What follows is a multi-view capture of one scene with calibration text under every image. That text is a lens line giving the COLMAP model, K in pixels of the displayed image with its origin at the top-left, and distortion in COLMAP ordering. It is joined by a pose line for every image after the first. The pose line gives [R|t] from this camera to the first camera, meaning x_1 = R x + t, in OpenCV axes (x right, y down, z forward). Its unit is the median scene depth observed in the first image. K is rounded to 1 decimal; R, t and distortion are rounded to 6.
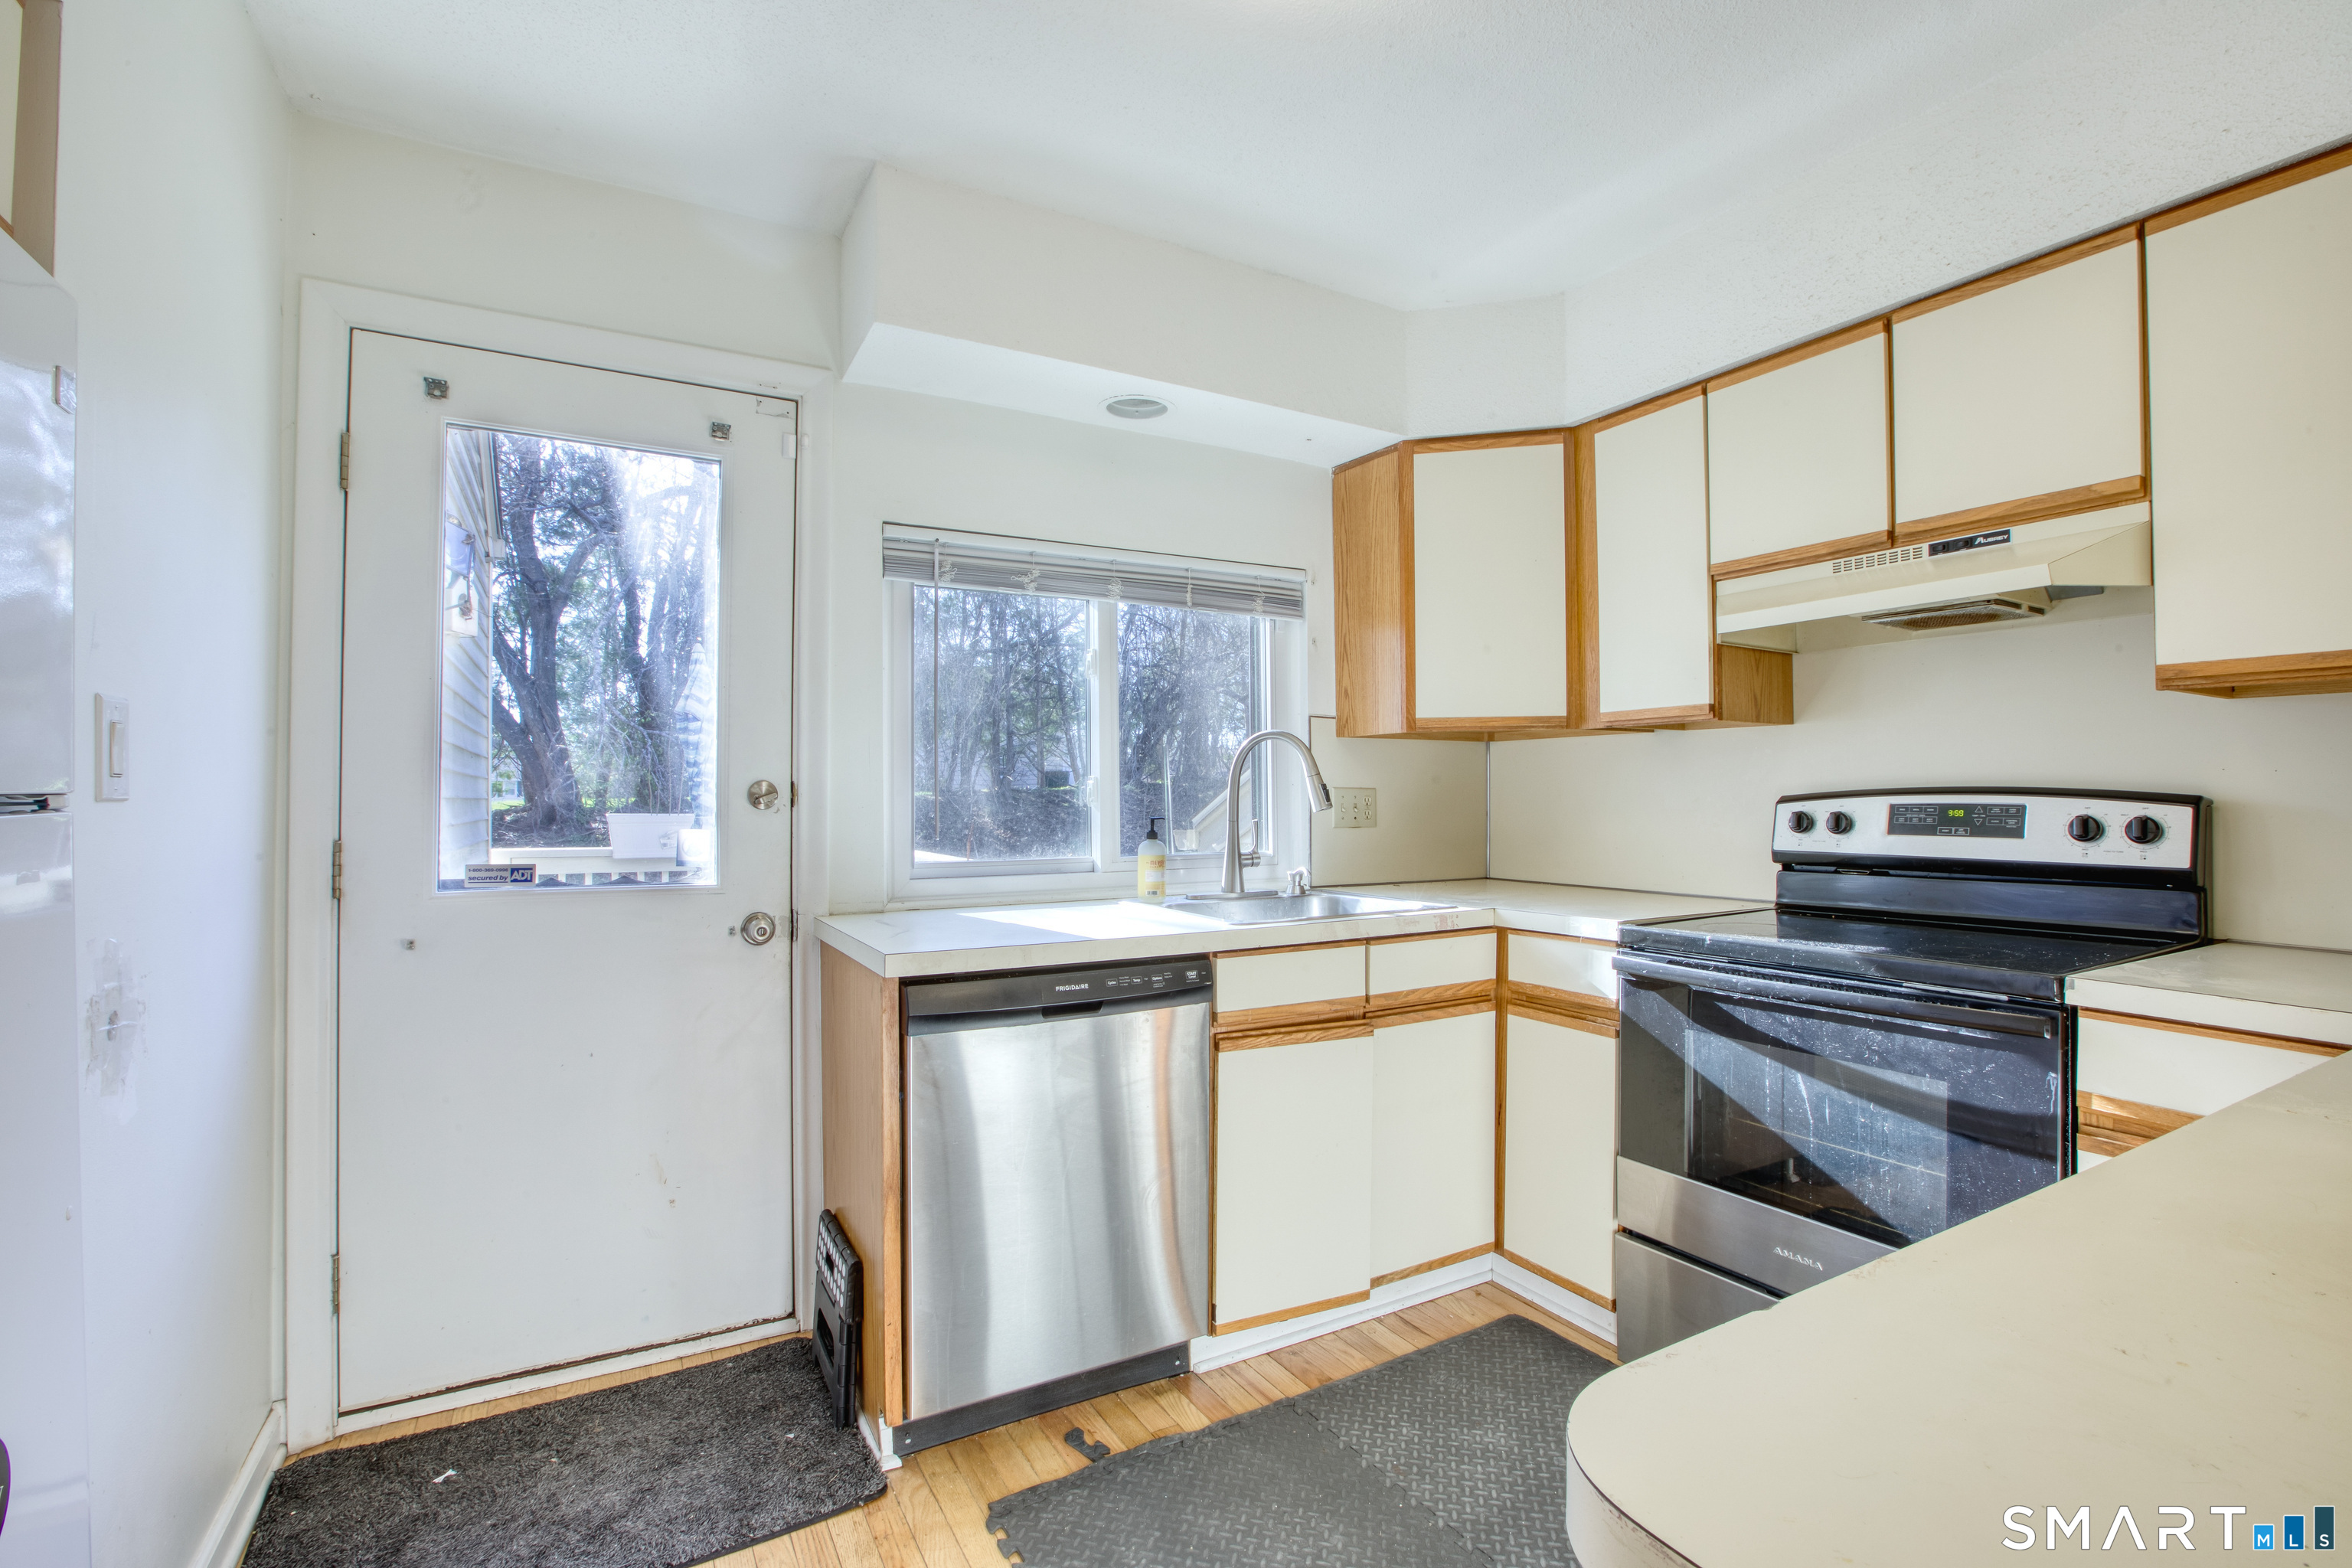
lens RADIAL K [[1061.9, 0, 1191.4], [0, 1061.9, 790.2], [0, 0, 1]] dist [-0.033165, 0.008529]
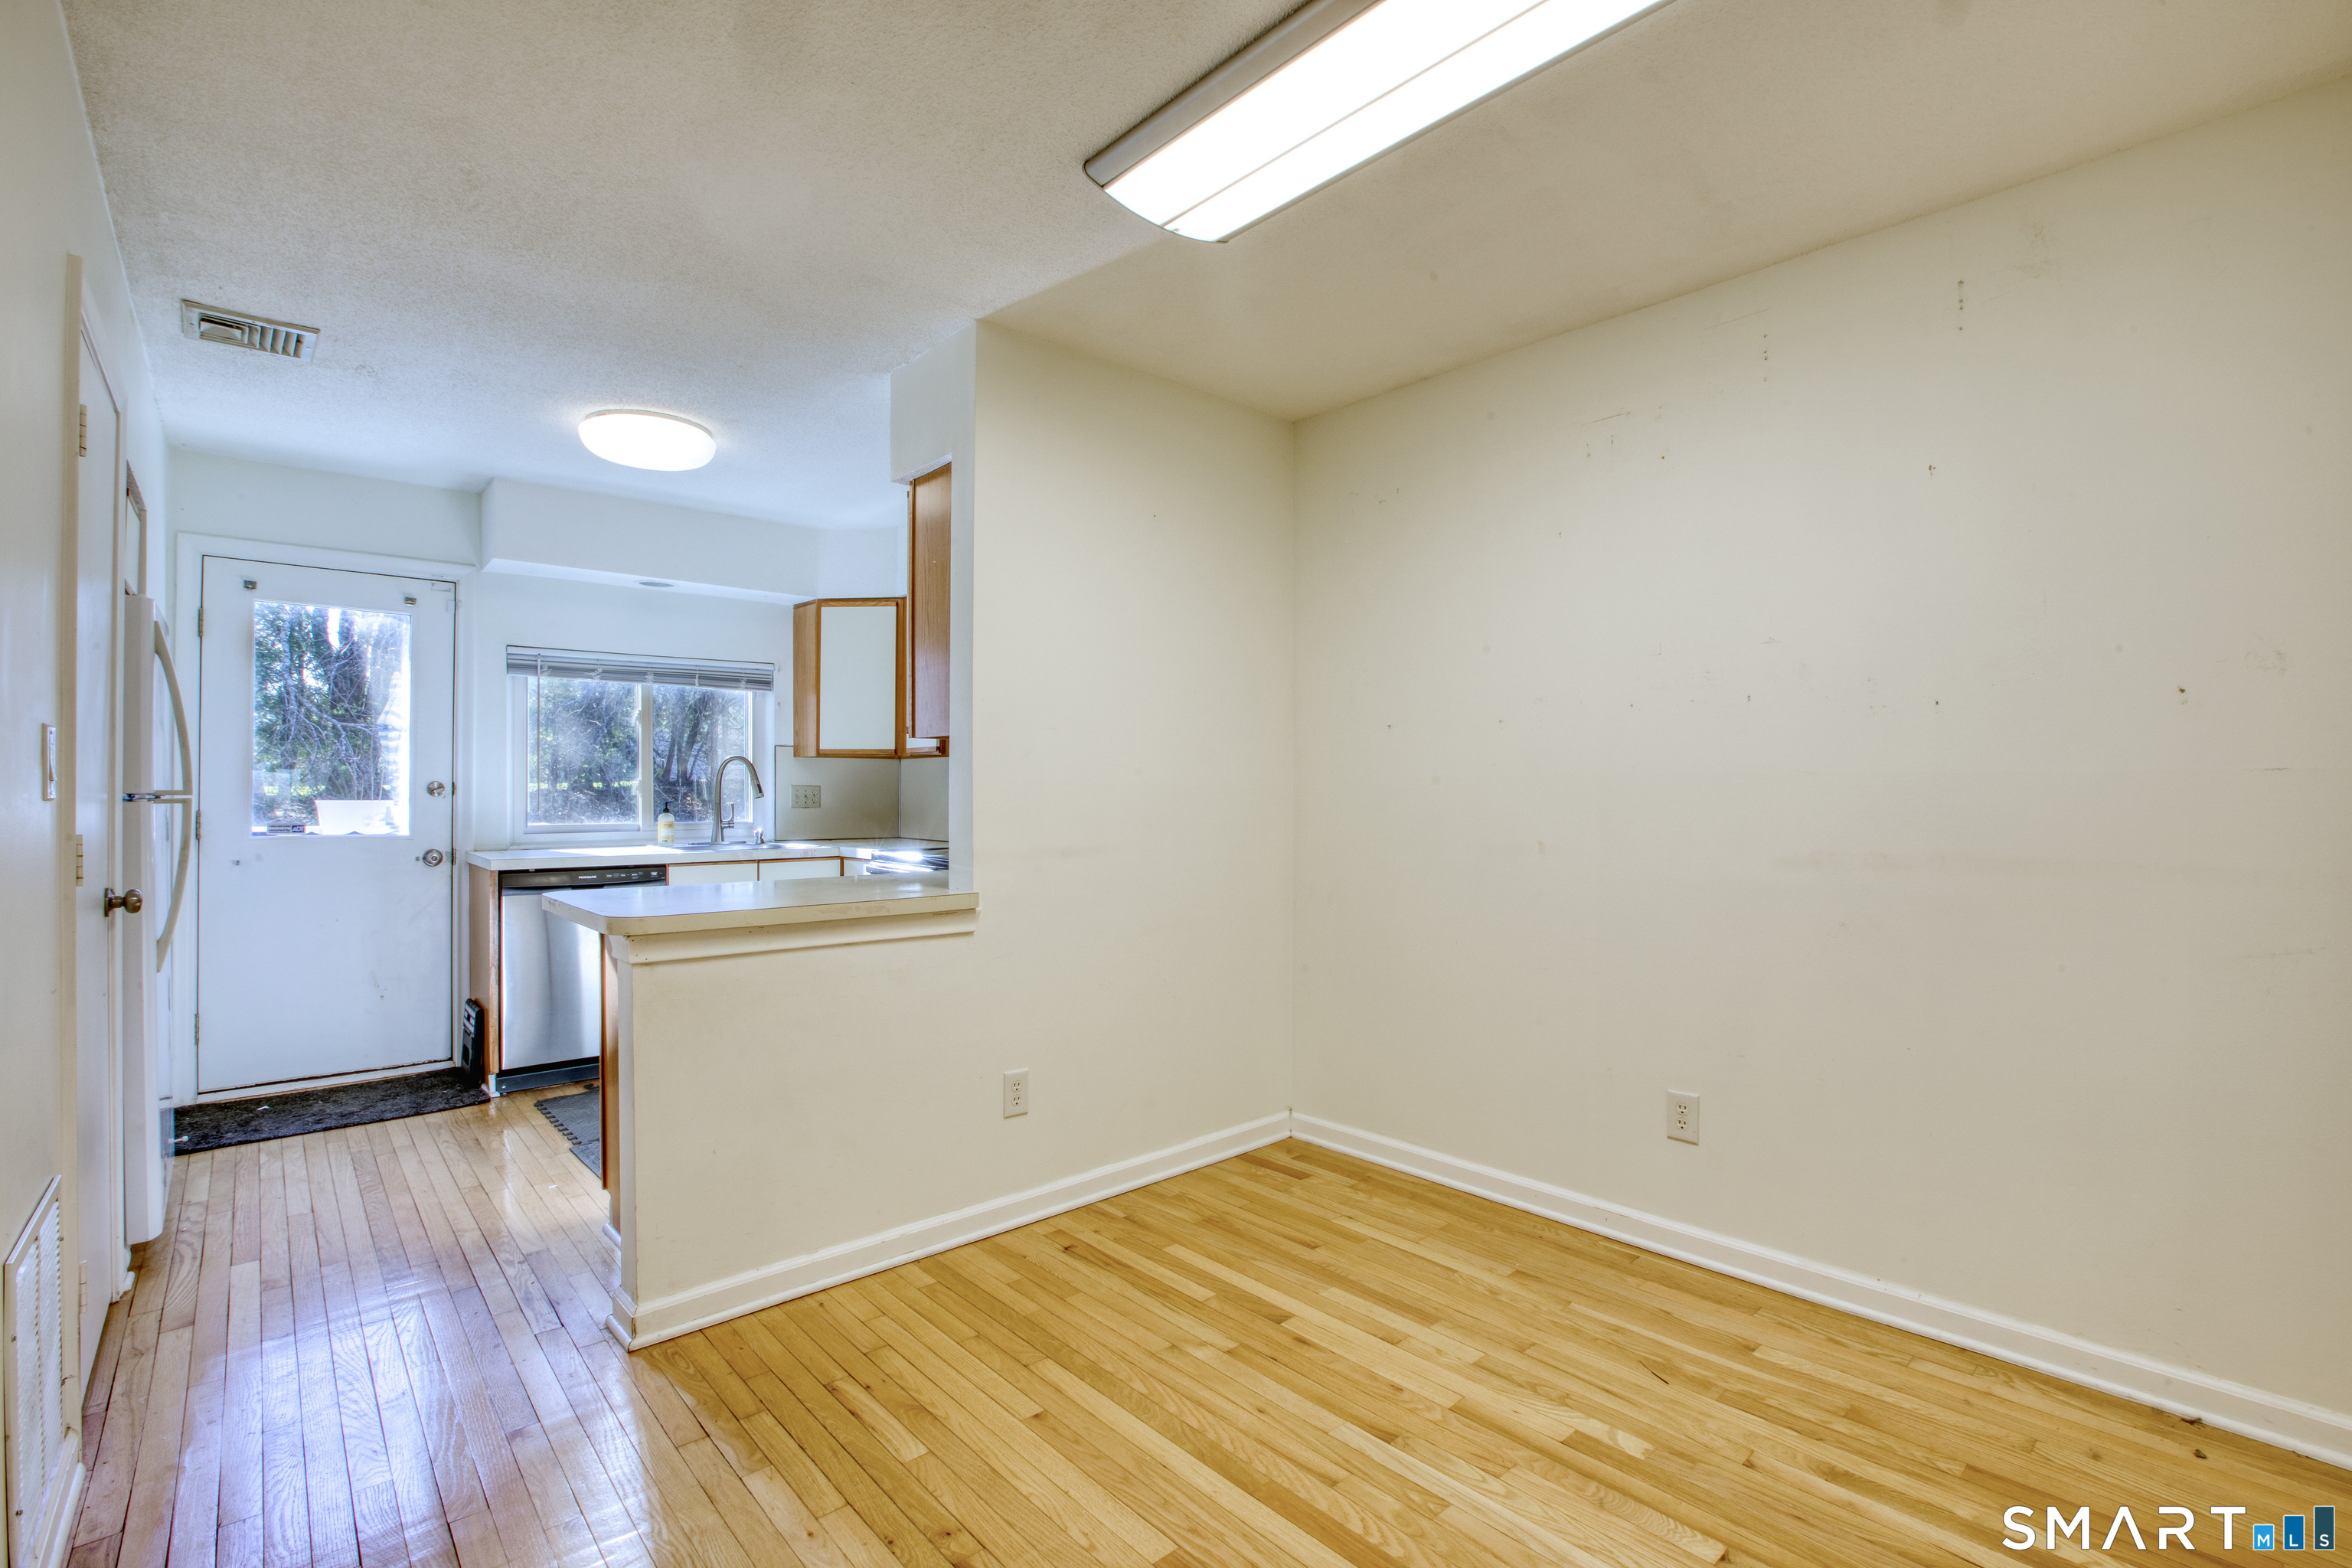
lens RADIAL K [[1061.9, 0, 1185.3], [0, 1061.9, 786.3], [0, 0, 1]] dist [-0.033165, 0.008529]
pose [[0.977749, 0.003774, 0.209746, 0.448544], [-0.004799, 0.999979, 0.004378, -0.012520], [-0.209725, -0.005288, 0.977746, -0.972816]]
